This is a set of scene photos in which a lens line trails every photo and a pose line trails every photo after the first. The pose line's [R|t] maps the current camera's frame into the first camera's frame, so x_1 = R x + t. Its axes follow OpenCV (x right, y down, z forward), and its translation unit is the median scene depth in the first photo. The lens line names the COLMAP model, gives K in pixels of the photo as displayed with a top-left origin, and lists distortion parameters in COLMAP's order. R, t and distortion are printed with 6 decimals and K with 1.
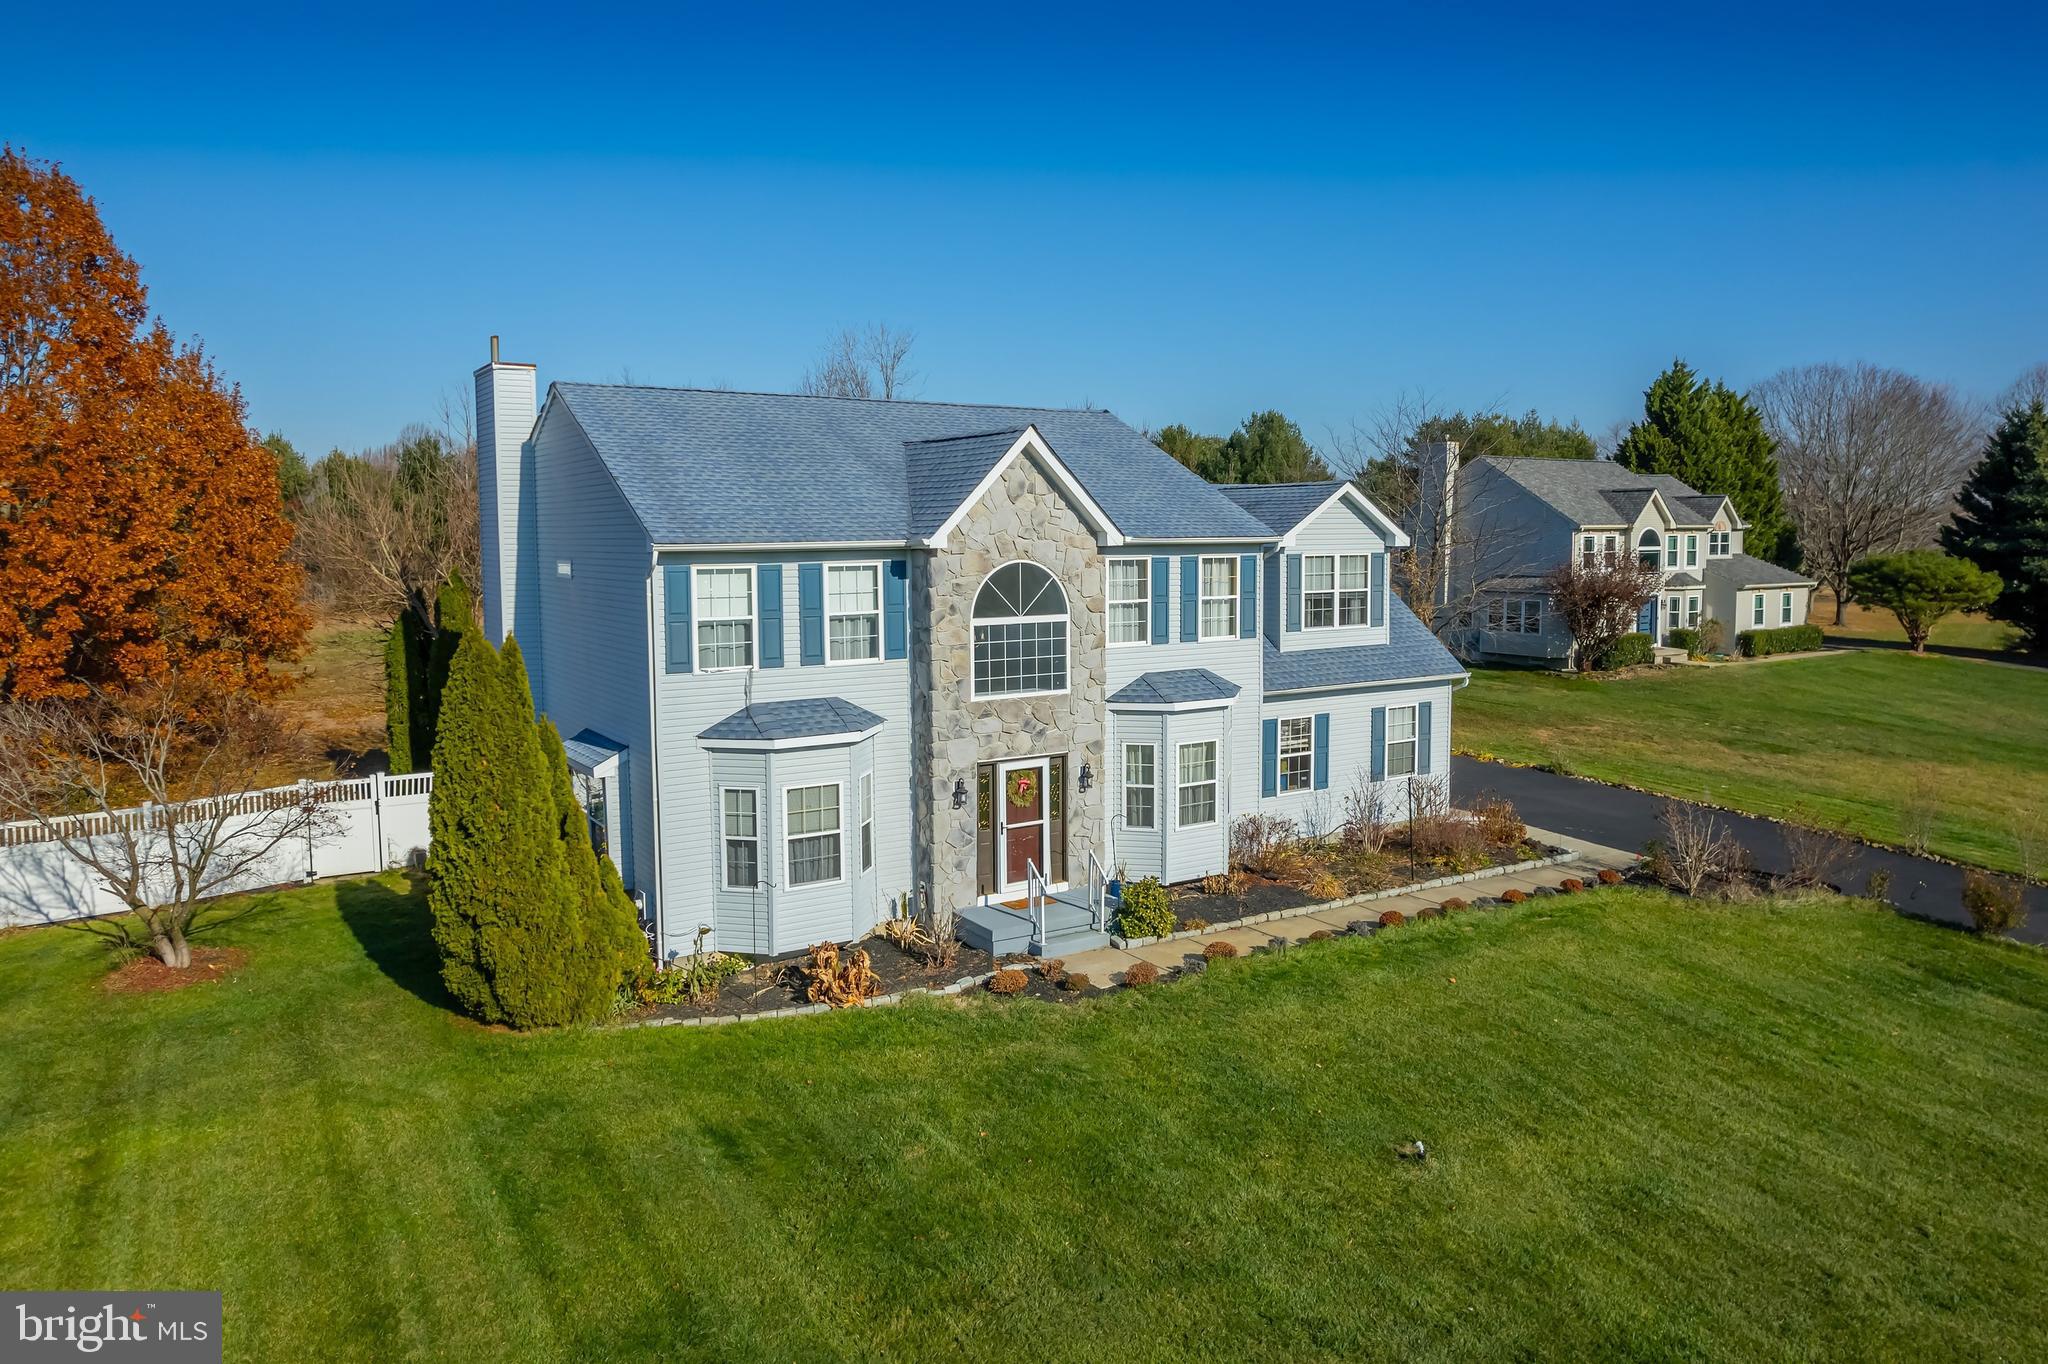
lens RADIAL K [[1406.0, 0, 1049.7], [0, 1406.0, 647.8], [0, 0, 1]] dist [-0.076334, 0.089443]
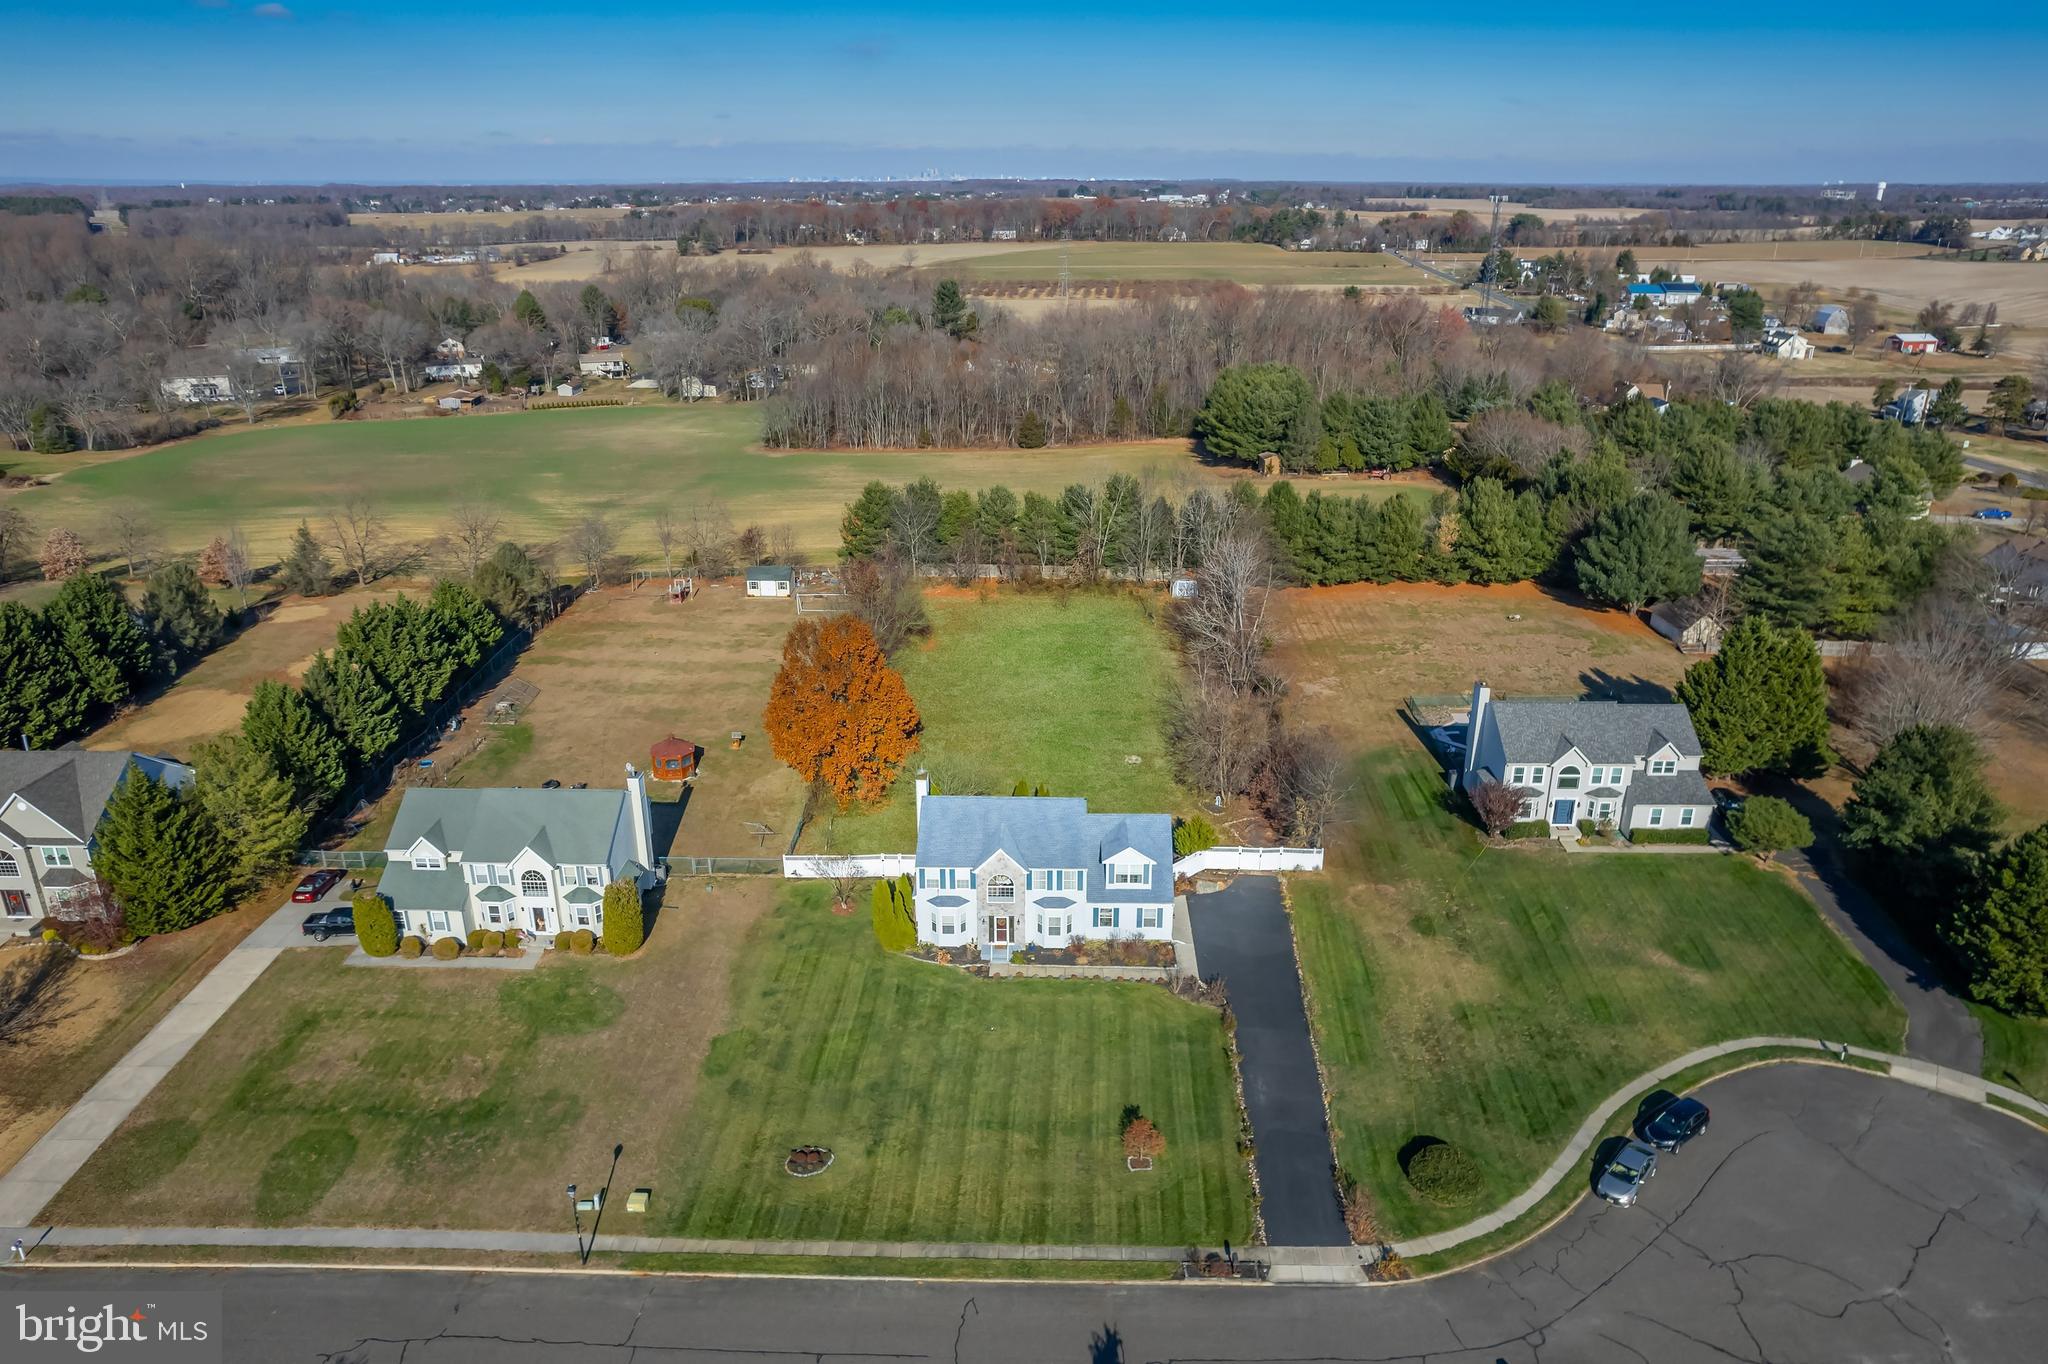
lens RADIAL K [[1420.8, 0, 1024.0], [0, 1420.8, 682.0], [0, 0, 1]] dist [-0.064243, 0.067888]
pose [[0.818512, 0.207353, -0.535764, 2.158187], [-0.050943, 0.955114, 0.291824, -1.825308], [0.572227, -0.211568, 0.792336, -2.176328]]
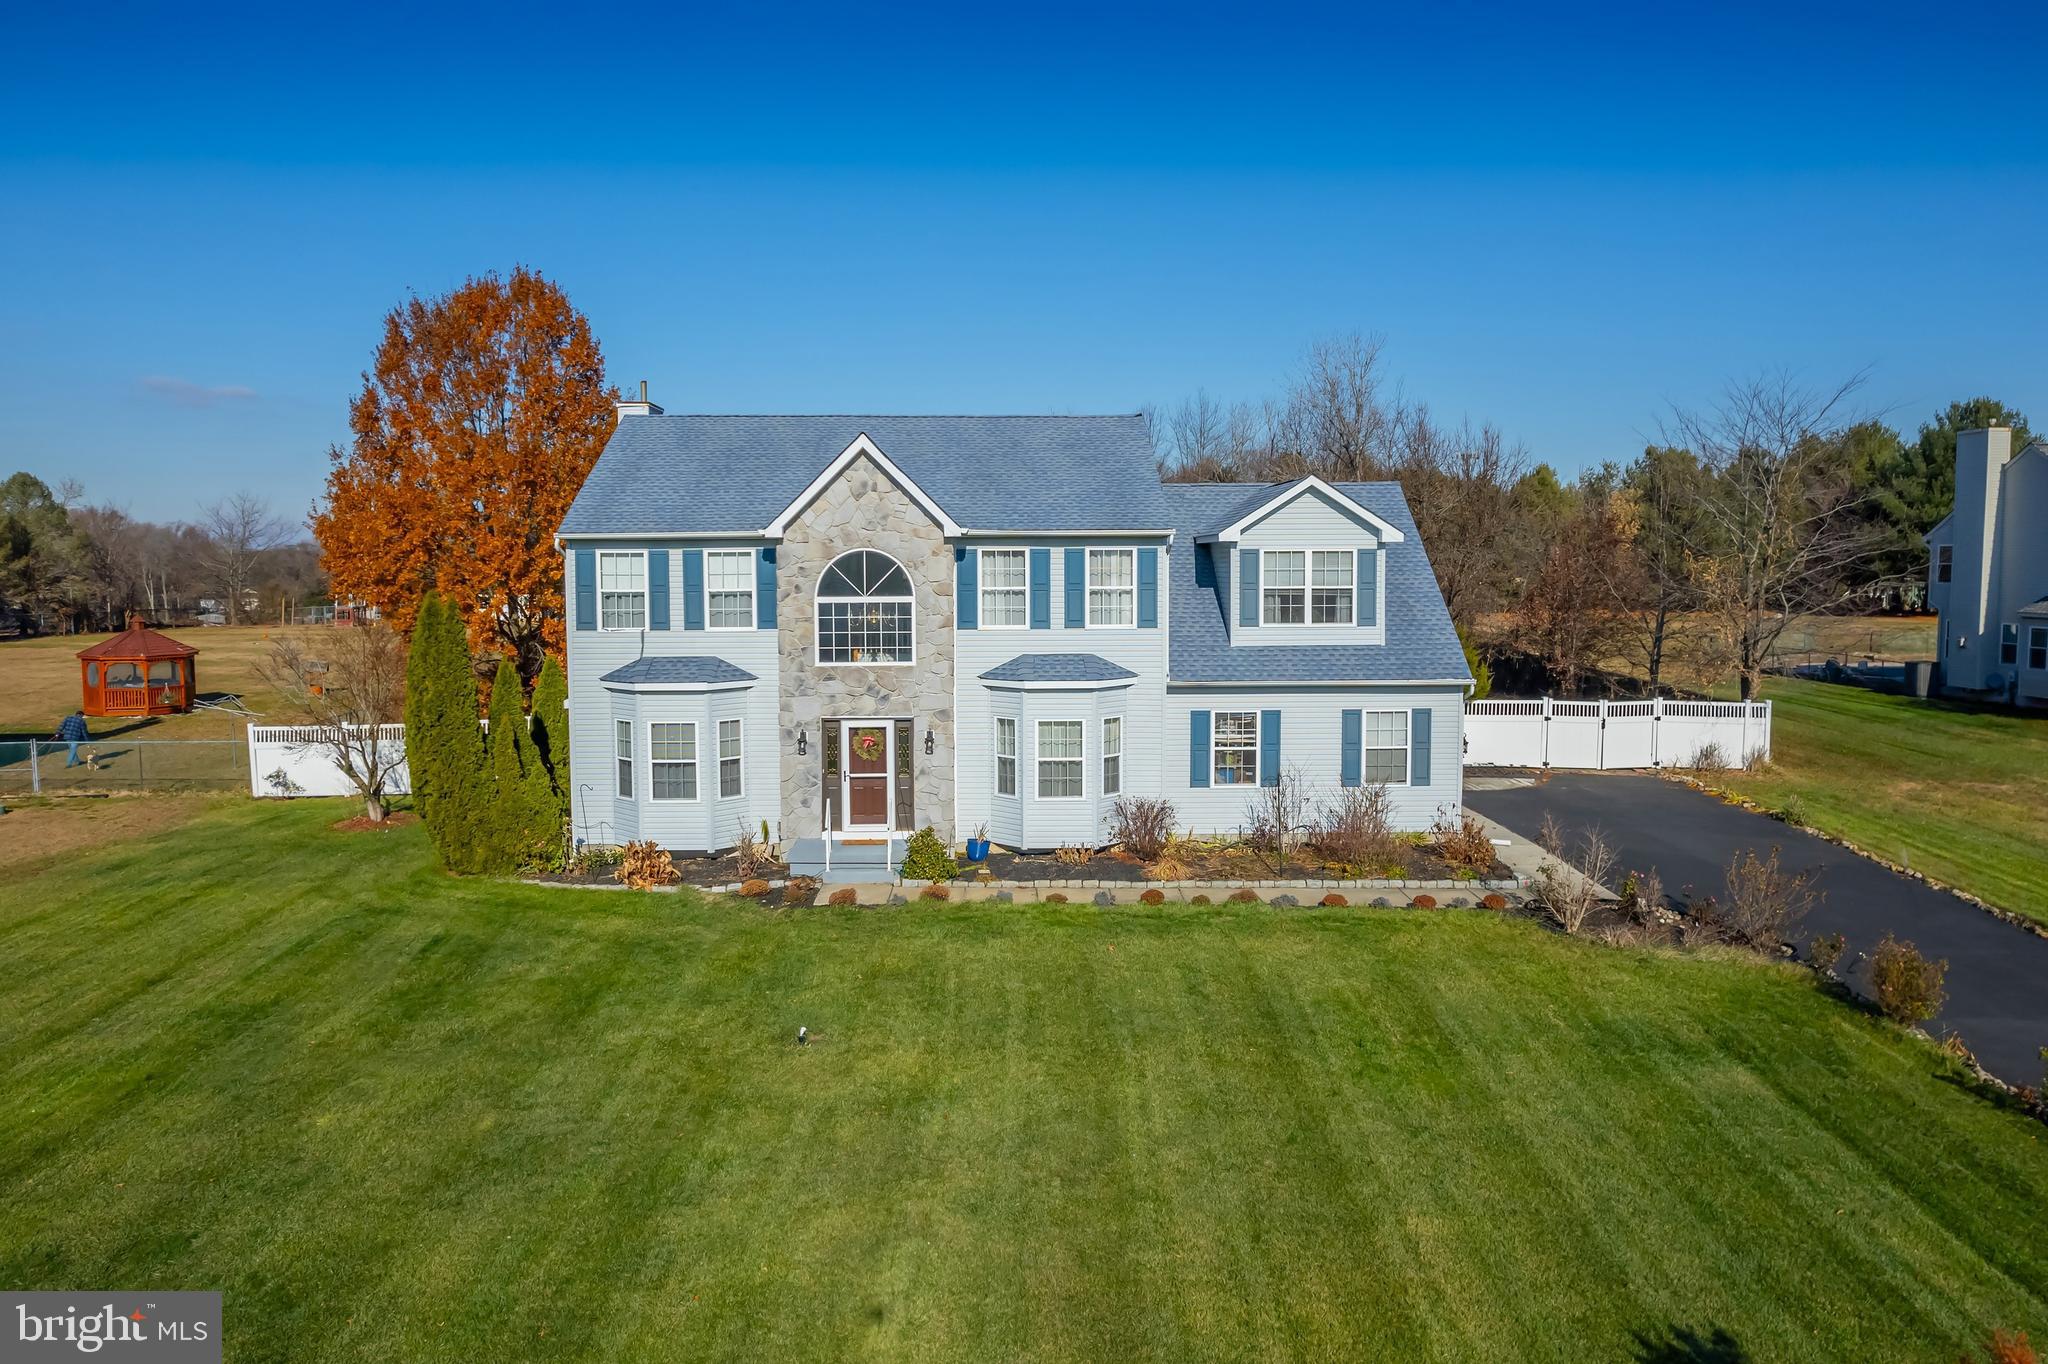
lens RADIAL K [[1485.7, 0, 1000.6], [0, 1485.7, 675.5], [0, 0, 1]] dist [-0.038826, 0.007030]
pose [[0.843054, 0.044839, -0.535957, 0.727122], [-0.045718, 0.998886, 0.011655, 0.023367], [0.535882, 0.014676, 0.844165, 0.015759]]
